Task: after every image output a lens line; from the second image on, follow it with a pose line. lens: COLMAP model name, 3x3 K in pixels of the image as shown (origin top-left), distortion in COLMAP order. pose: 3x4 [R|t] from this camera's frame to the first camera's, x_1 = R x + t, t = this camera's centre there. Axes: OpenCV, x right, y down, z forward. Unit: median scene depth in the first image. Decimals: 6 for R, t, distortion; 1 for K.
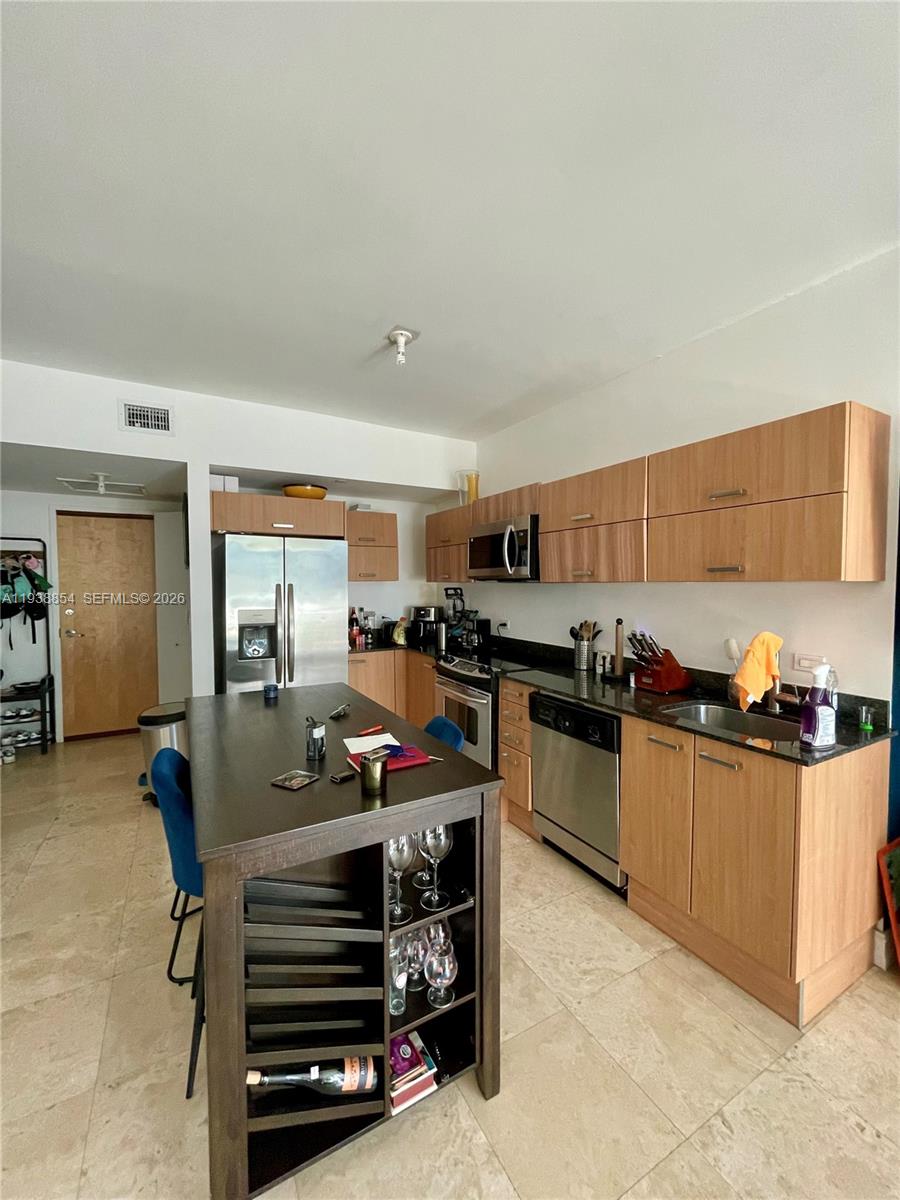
lens RADIAL K [[481.1, 0, 457.1], [0, 481.1, 602.9], [0, 0, 1]] dist [0.000098, 0.000036]
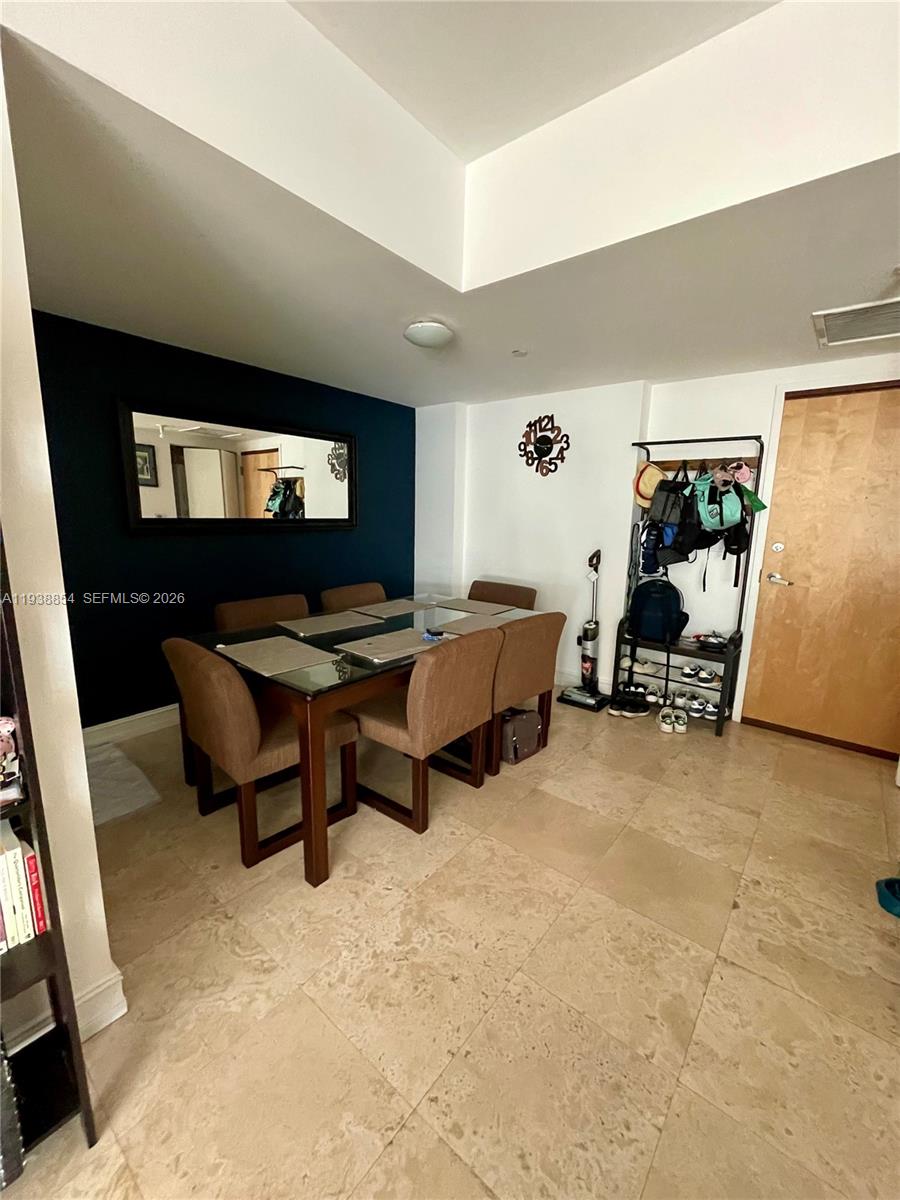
lens RADIAL K [[481.1, 0, 453.7], [0, 481.1, 599.9], [0, 0, 1]] dist [0.000098, 0.000036]
pose [[0.370925, 0.195353, -0.907883, -0.349786], [-0.053045, 0.980485, 0.189303, -0.012278], [0.927147, -0.022058, 0.374049, 0.323116]]
